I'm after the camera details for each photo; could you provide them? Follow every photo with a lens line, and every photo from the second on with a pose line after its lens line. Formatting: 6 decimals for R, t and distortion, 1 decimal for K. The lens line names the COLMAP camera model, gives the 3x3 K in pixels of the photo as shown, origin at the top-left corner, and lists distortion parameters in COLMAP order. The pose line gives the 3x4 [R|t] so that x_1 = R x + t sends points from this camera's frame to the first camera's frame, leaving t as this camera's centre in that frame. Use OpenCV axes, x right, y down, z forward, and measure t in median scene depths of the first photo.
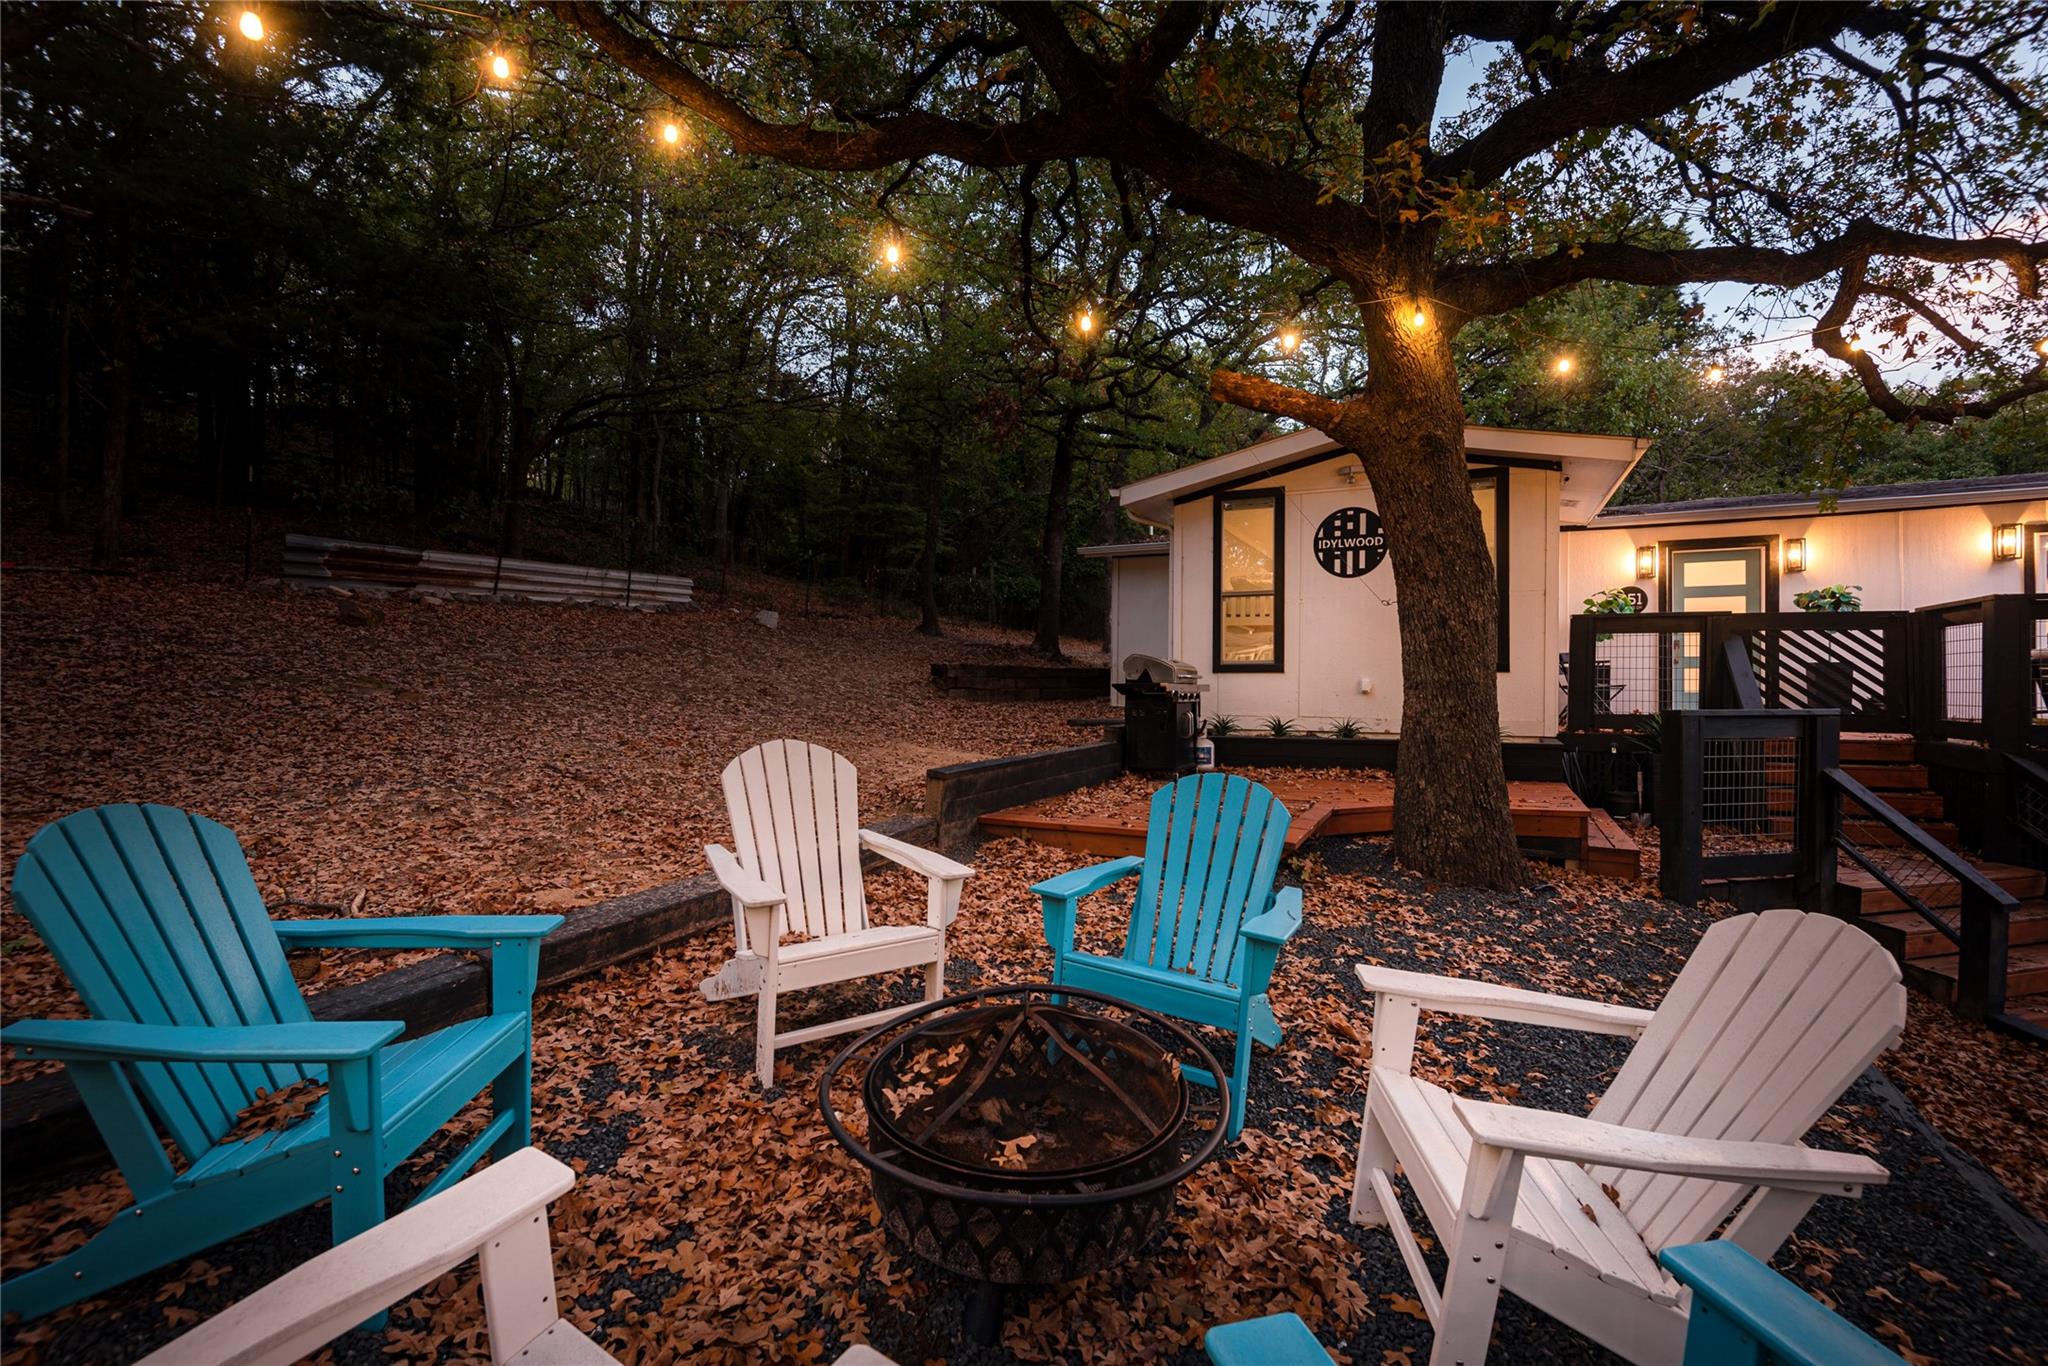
lens RADIAL K [[918.8, 0, 1020.3], [0, 918.8, 682.3], [0, 0, 1]] dist [0.040124, -0.028310]
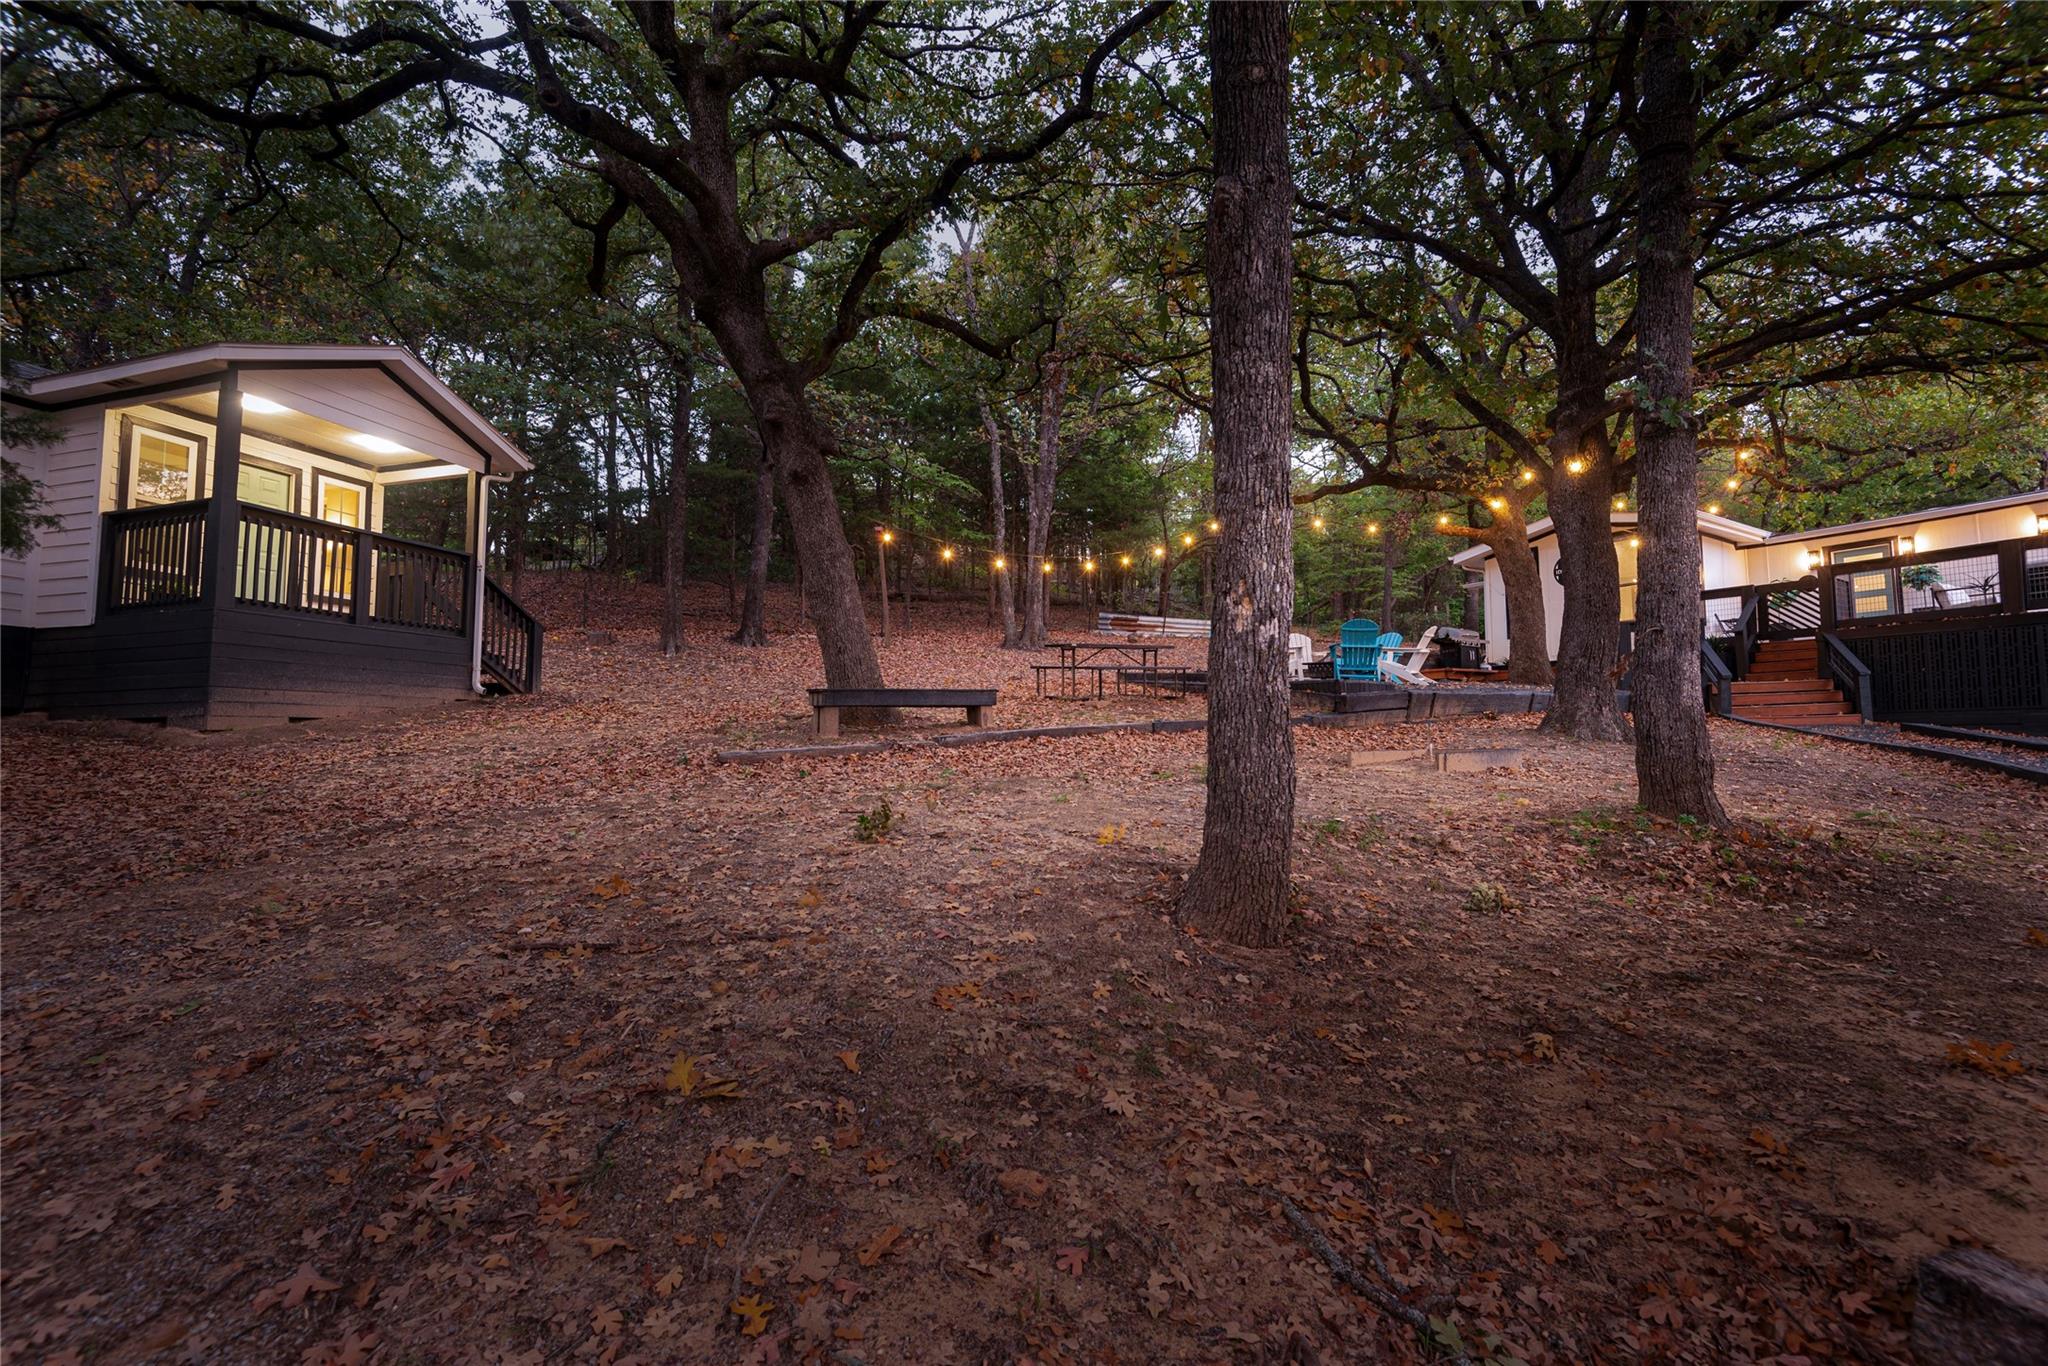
lens RADIAL K [[918.8, 0, 1020.3], [0, 918.8, 682.3], [0, 0, 1]] dist [0.040124, -0.028310]
pose [[0.859727, -0.048574, -0.508440, 0.333971], [0.014170, 0.997353, -0.071321, 0.225595], [0.510558, 0.054112, 0.858139, -1.372767]]
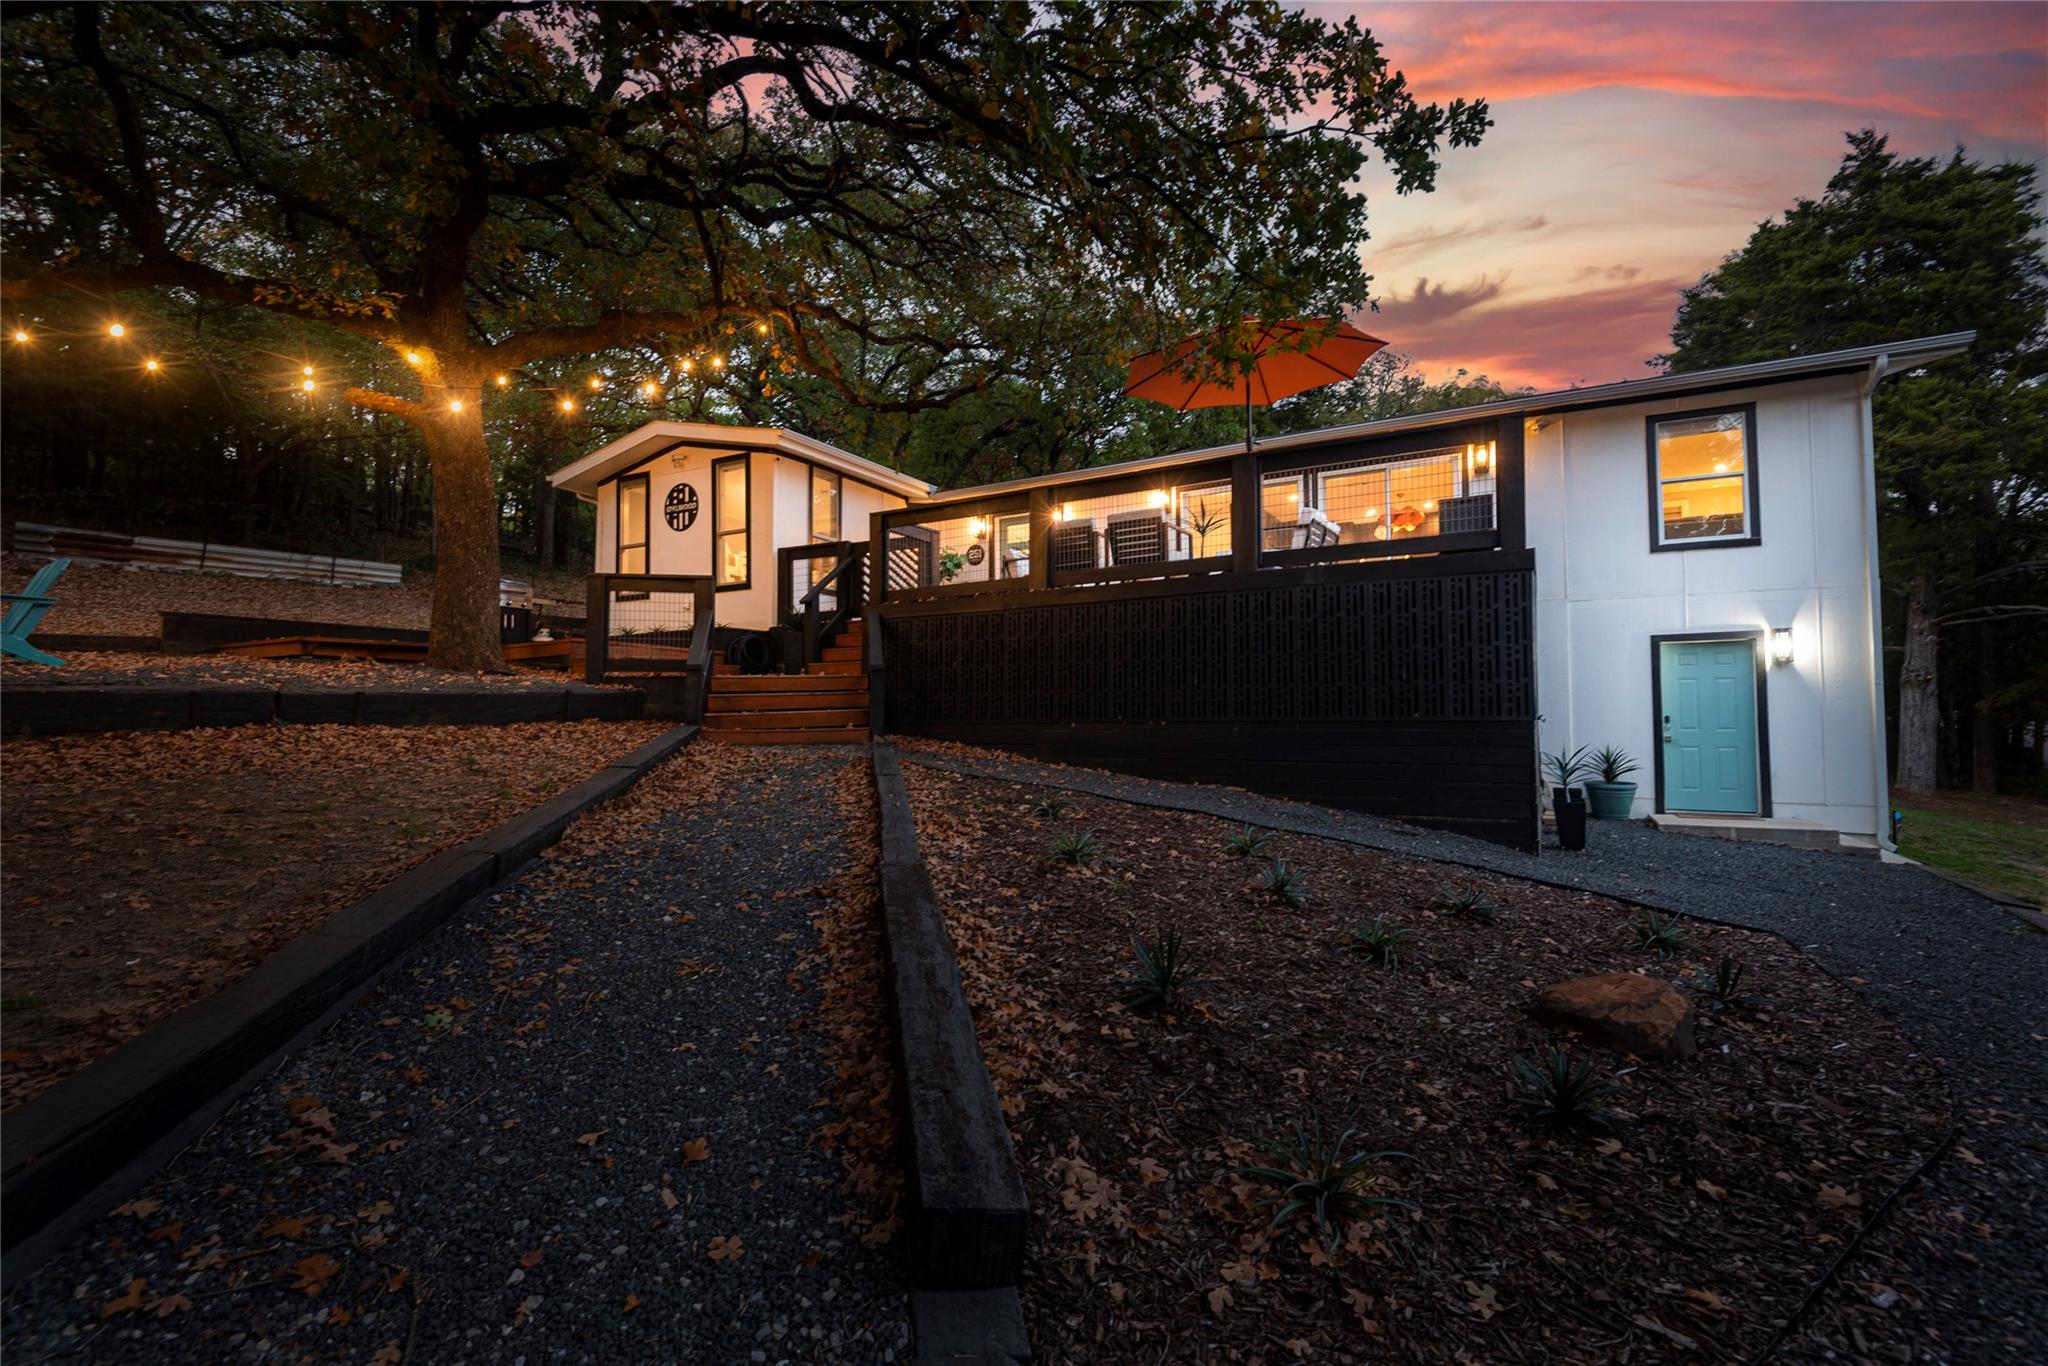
lens RADIAL K [[918.8, 0, 1020.3], [0, 918.8, 682.3], [0, 0, 1]] dist [0.040124, -0.028310]
pose [[0.998691, -0.013672, -0.049279, 0.929975], [0.011767, 0.999180, -0.038747, 0.182395], [0.049768, 0.038117, 0.998033, -0.409807]]
